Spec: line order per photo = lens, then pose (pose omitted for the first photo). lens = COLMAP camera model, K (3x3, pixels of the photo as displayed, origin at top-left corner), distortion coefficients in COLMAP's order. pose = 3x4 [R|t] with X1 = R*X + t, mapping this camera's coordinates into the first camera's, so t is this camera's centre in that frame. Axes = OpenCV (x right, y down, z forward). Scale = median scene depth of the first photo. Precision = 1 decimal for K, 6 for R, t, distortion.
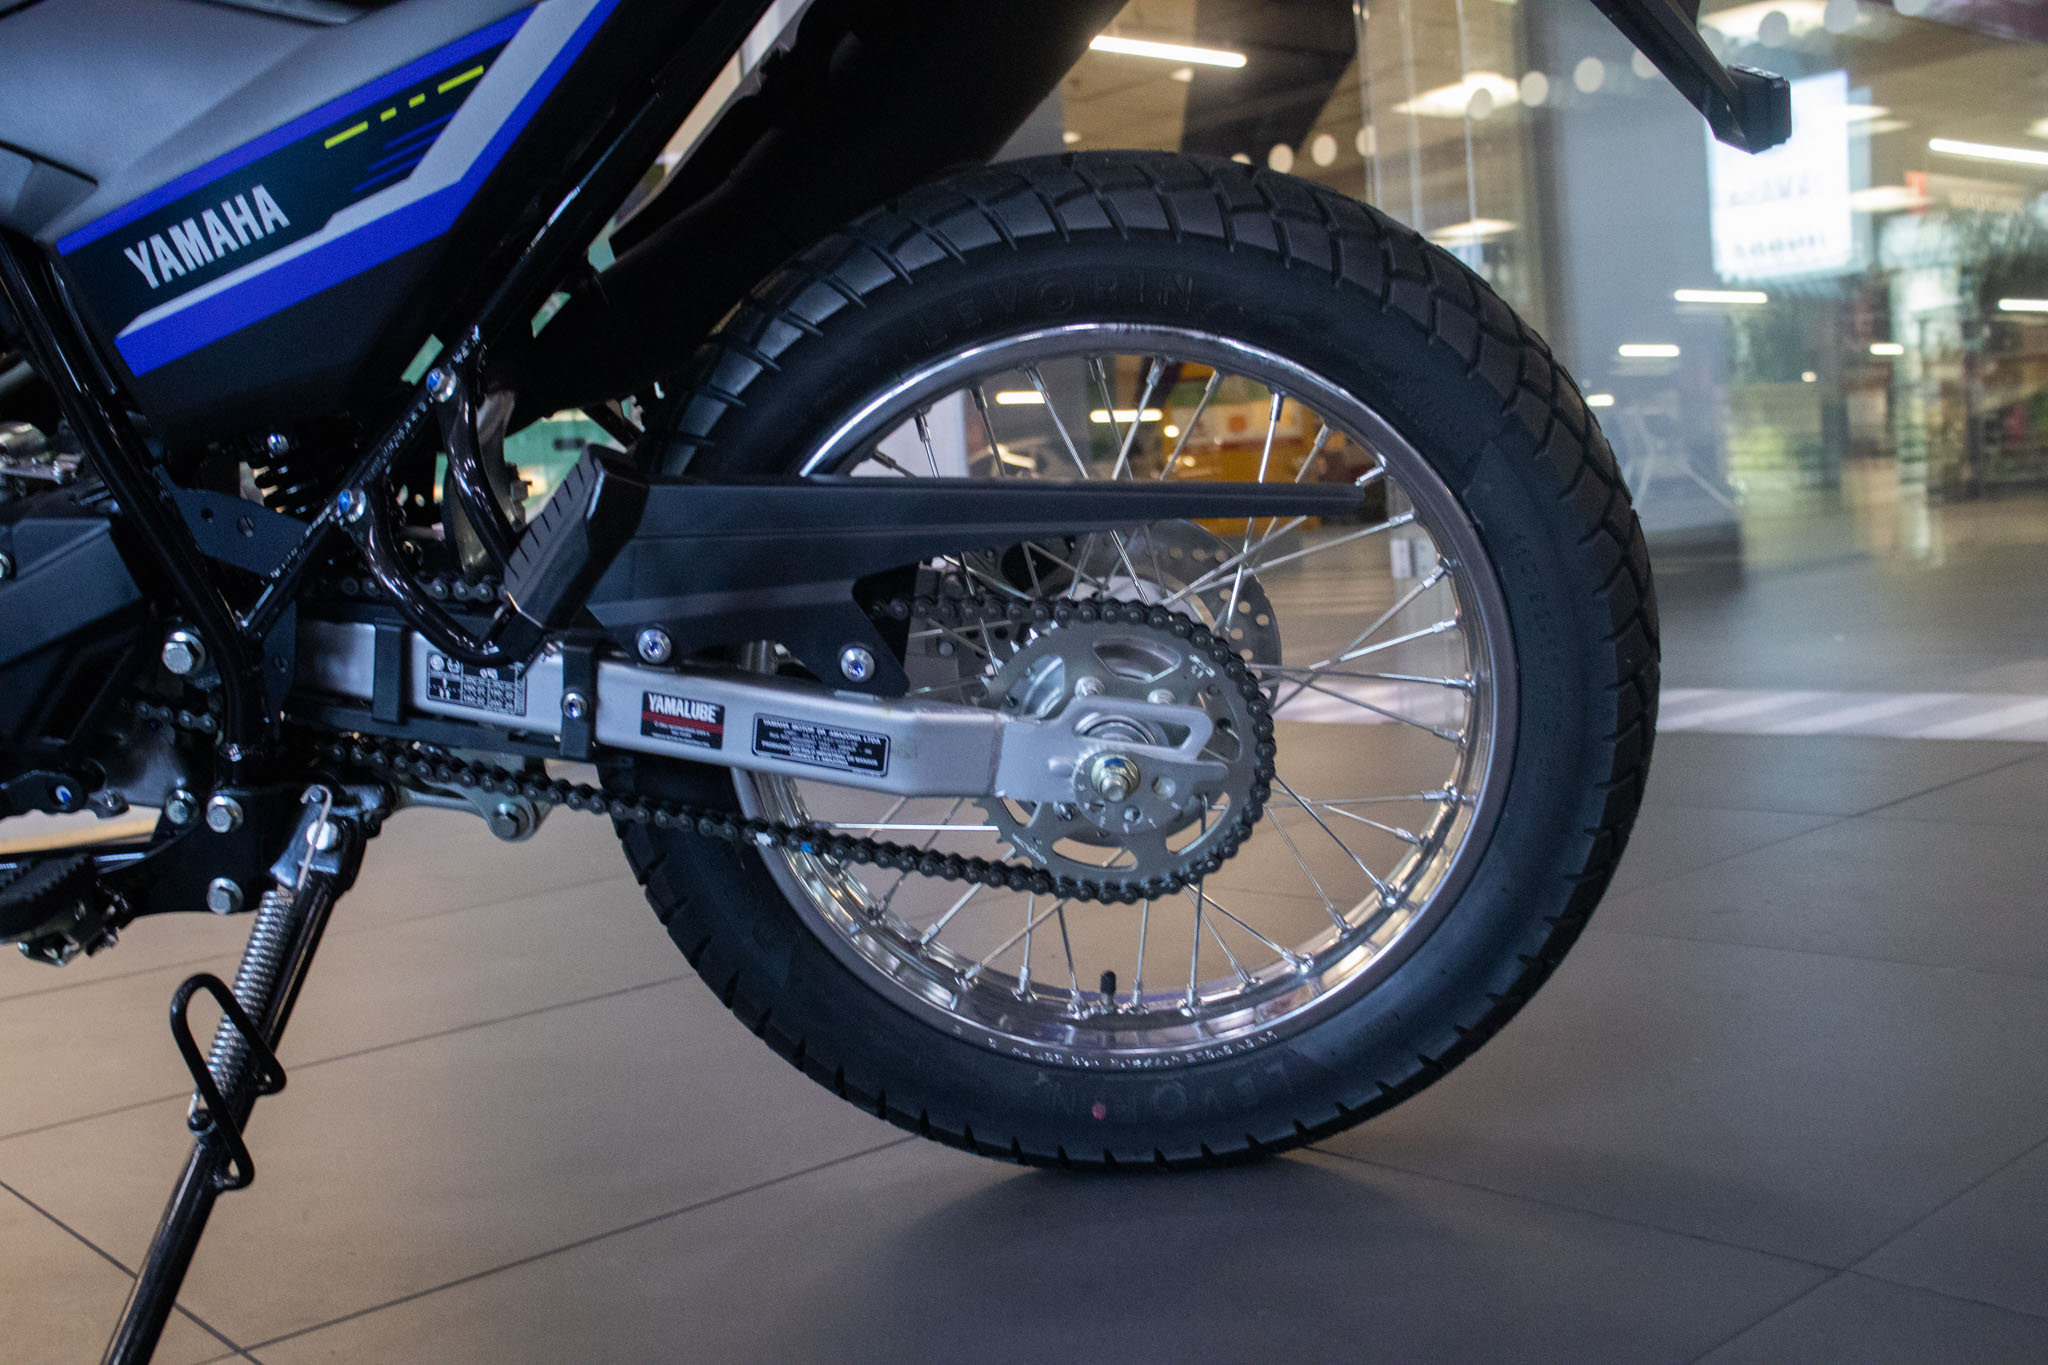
lens RADIAL K [[2099.1, 0, 1024.0], [0, 2099.1, 682.5], [0, 0, 1]] dist [-0.081408, 0.007171]
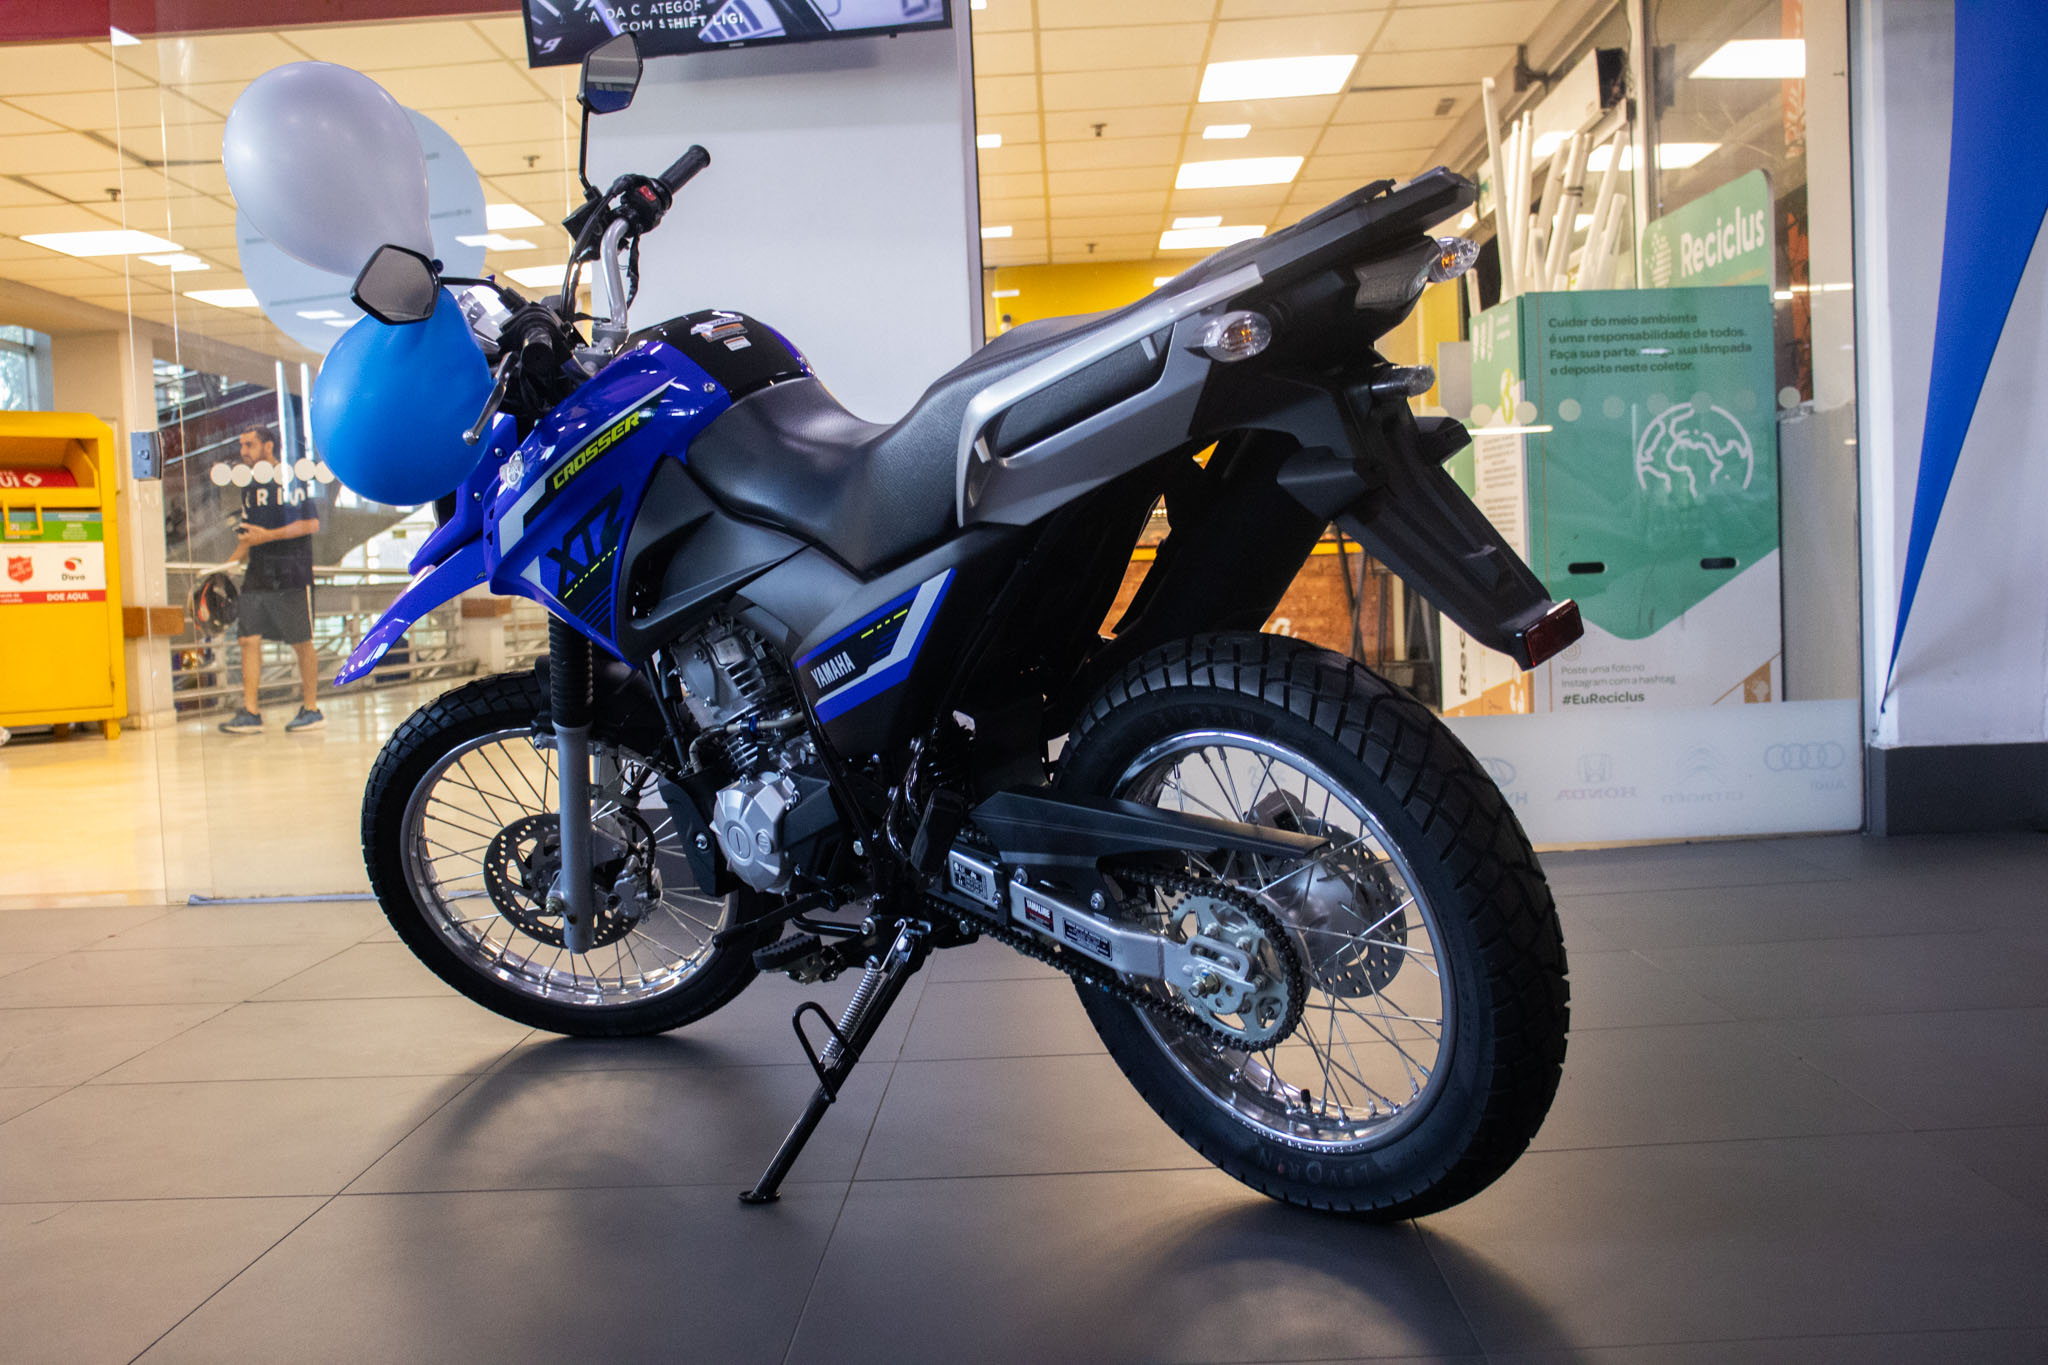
lens RADIAL K [[2099.1, 0, 1024.0], [0, 2099.1, 682.5], [0, 0, 1]] dist [-0.081408, 0.007171]
pose [[0.730756, 0.078083, -0.678158, 1.147917], [-0.066825, 0.996848, 0.042768, -0.283441], [0.679360, 0.014065, 0.733671, -0.447788]]
